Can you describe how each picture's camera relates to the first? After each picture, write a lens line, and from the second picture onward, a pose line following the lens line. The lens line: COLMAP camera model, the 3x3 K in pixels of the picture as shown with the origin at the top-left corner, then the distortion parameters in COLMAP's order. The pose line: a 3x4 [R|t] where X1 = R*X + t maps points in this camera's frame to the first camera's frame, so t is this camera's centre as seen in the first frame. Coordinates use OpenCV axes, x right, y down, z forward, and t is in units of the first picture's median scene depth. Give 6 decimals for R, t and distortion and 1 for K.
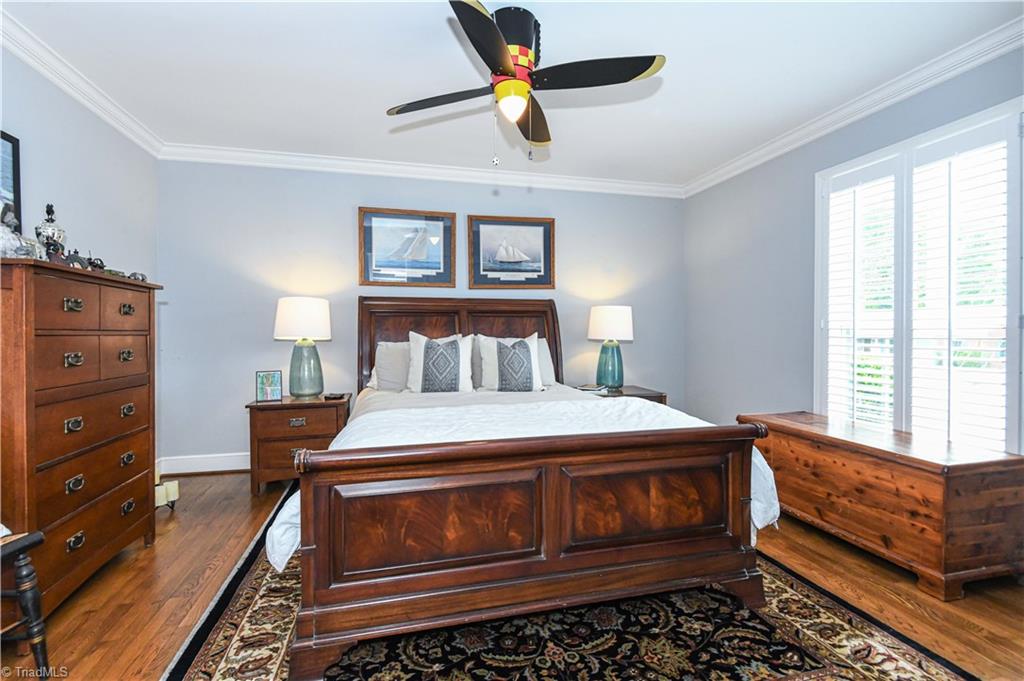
lens RADIAL K [[465.6, 0, 506.4], [0, 465.6, 335.8], [0, 0, 1]] dist [0.033550, -0.028852]
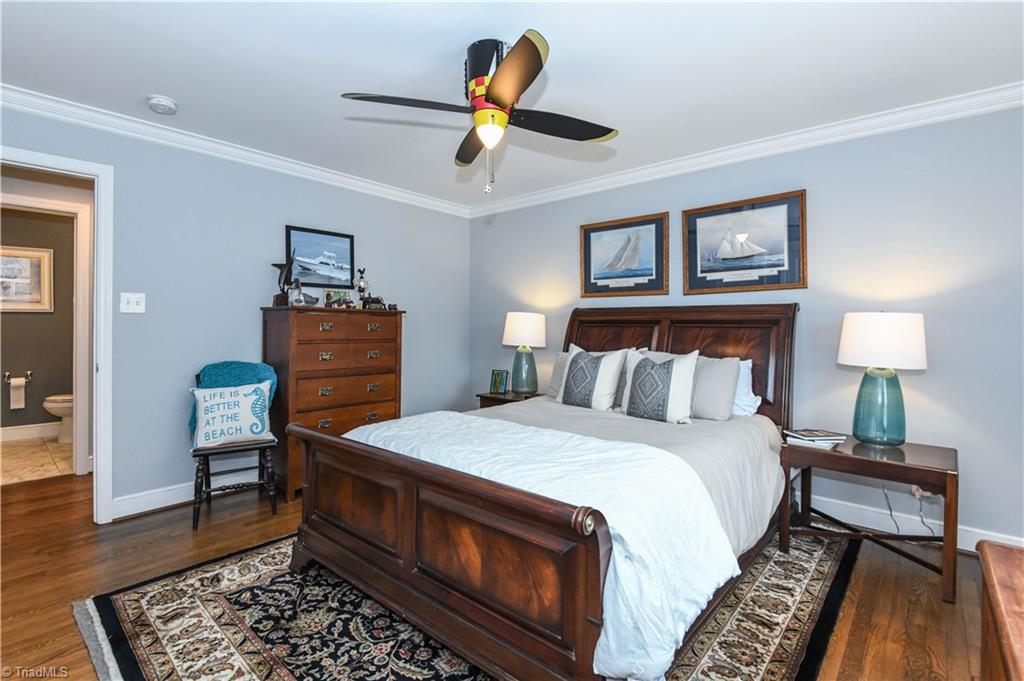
lens RADIAL K [[475.2, 0, 516.7], [0, 475.2, 324.1], [0, 0, 1]] dist [0.036390, -0.029627]
pose [[0.571487, 0.002541, -0.820607, 0.482046], [-0.019113, 0.999765, -0.010215, -0.031933], [0.820389, 0.021522, 0.571401, 0.241022]]
